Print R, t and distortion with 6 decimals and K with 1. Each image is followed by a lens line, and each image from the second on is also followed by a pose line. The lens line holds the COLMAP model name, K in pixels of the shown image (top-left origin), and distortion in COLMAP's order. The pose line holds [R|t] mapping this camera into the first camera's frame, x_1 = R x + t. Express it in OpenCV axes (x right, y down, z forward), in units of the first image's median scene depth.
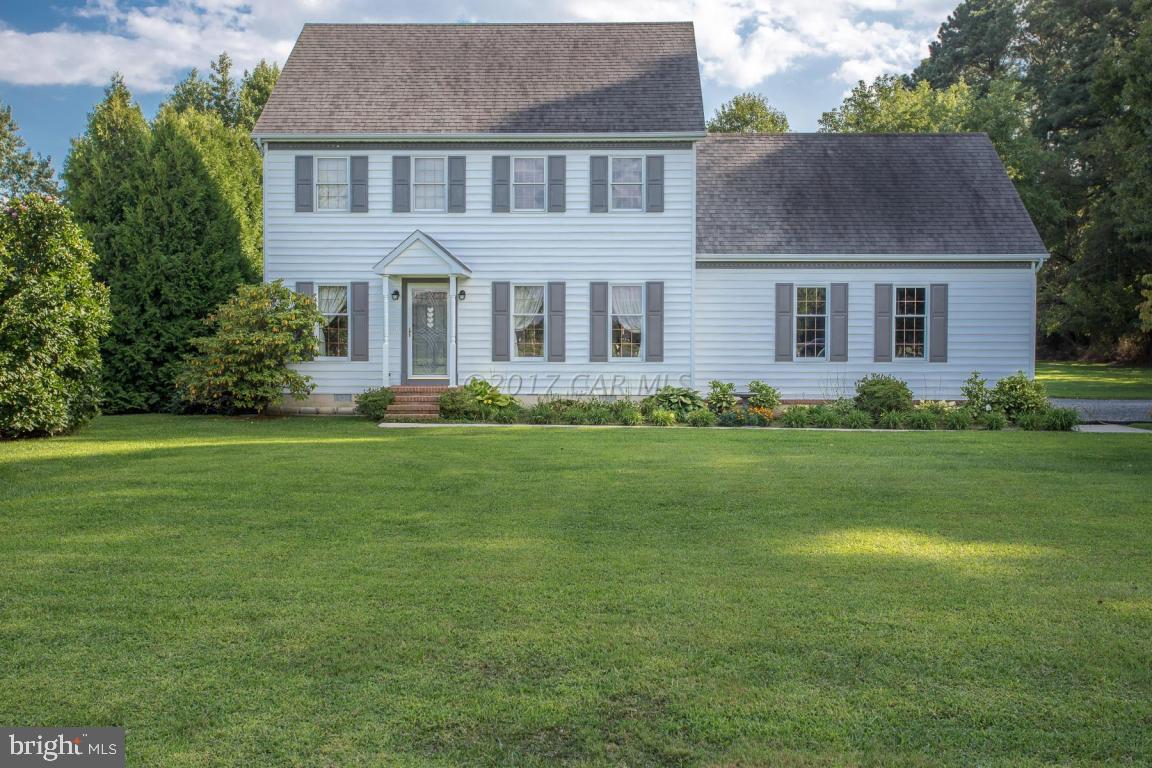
lens RADIAL K [[1175.7, 0, 584.4], [0, 1175.7, 345.2], [0, 0, 1]] dist [0.109566, 0.000000]
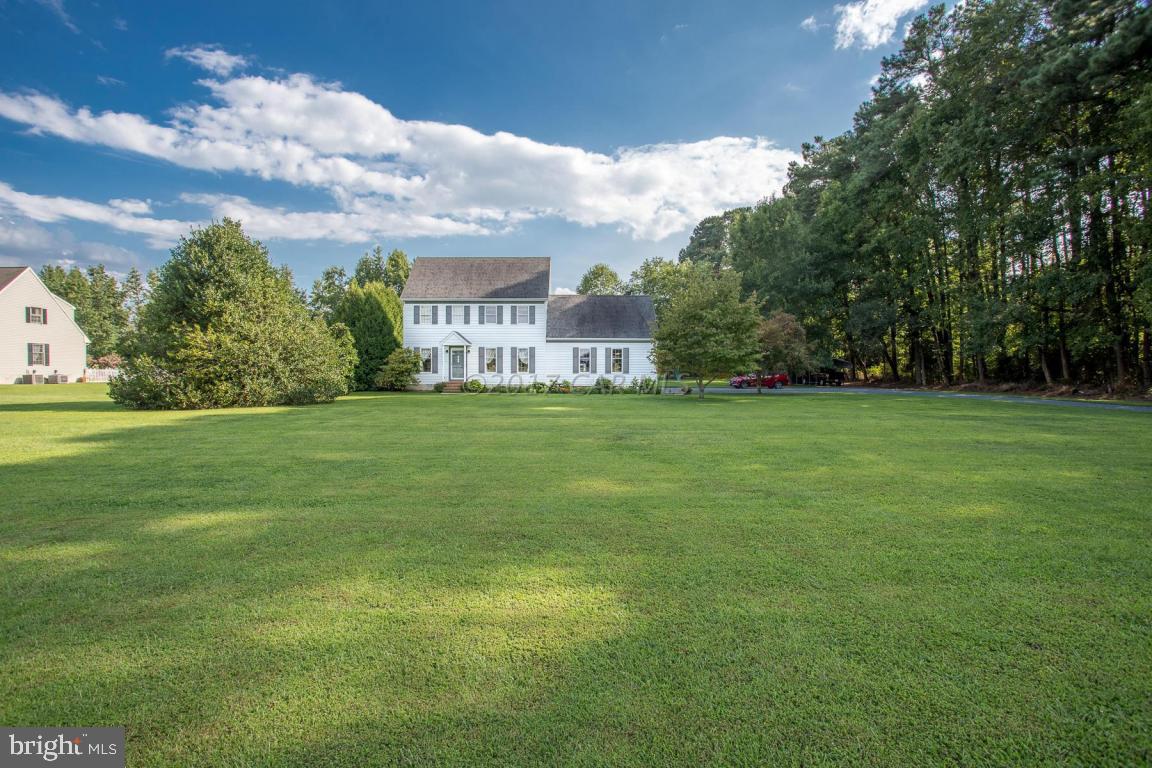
lens RADIAL K [[597.3, 0, 571.4], [0, 597.3, 371.9], [0, 0, 1]] dist [-0.001011, 0.001587]
pose [[0.999525, -0.002290, 0.030747, 0.112410], [0.002222, 0.999995, 0.002246, 0.006869], [-0.030752, -0.002176, 0.999525, -0.542715]]
